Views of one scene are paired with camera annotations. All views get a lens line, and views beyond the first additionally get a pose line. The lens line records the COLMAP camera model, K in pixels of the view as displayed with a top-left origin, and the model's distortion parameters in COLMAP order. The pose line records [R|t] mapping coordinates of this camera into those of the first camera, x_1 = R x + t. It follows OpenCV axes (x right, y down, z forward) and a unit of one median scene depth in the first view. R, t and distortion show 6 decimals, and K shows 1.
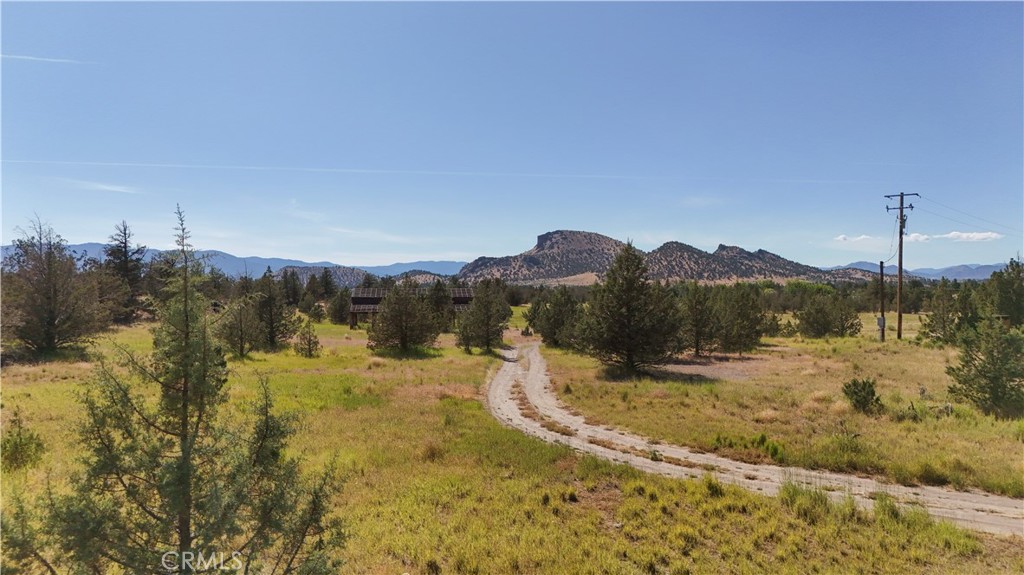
lens RADIAL K [[745.8, 0, 517.8], [0, 745.8, 283.3], [0, 0, 1]] dist [0.058077, -0.059276]
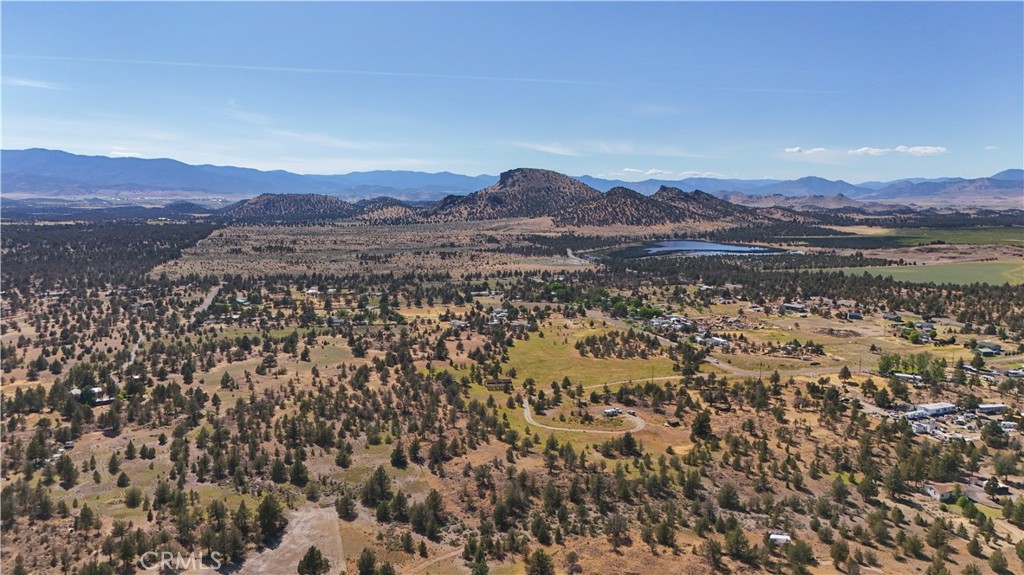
lens RADIAL K [[745.8, 0, 541.8], [0, 745.8, 303.8], [0, 0, 1]] dist [0.058077, -0.059276]
pose [[0.995919, 0.007591, 0.089930, -0.011632], [-0.020919, 0.988736, 0.148203, -0.042785], [-0.087792, -0.149479, 0.984860, -0.134860]]
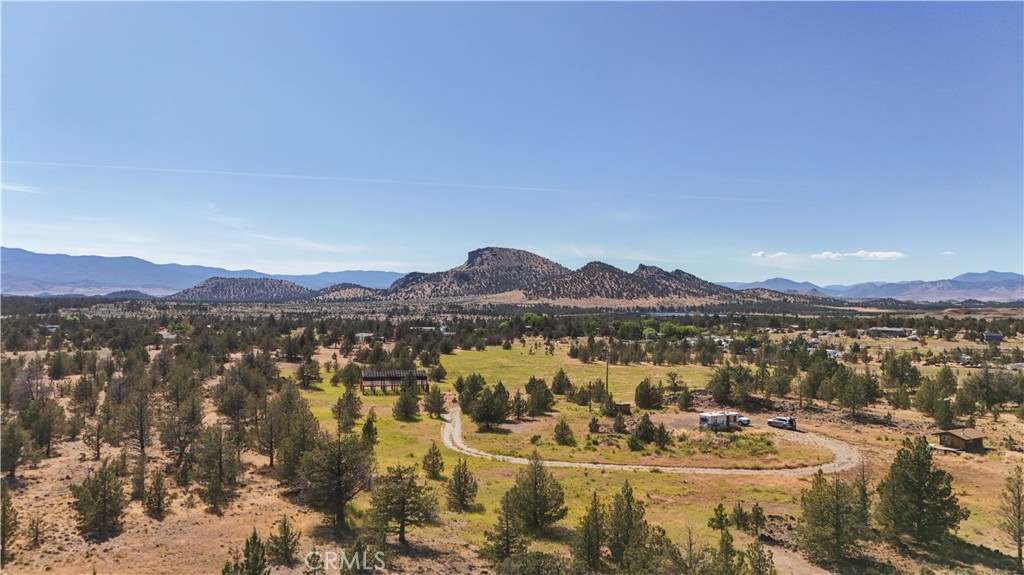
lens RADIAL K [[745.8, 0, 526.1], [0, 745.8, 277.8], [0, 0, 1]] dist [0.058077, -0.059276]
pose [[0.994363, 0.017209, 0.104621, -0.001159], [-0.014929, 0.999634, -0.022543, -0.007032], [-0.104970, 0.020854, 0.994257, -0.037104]]
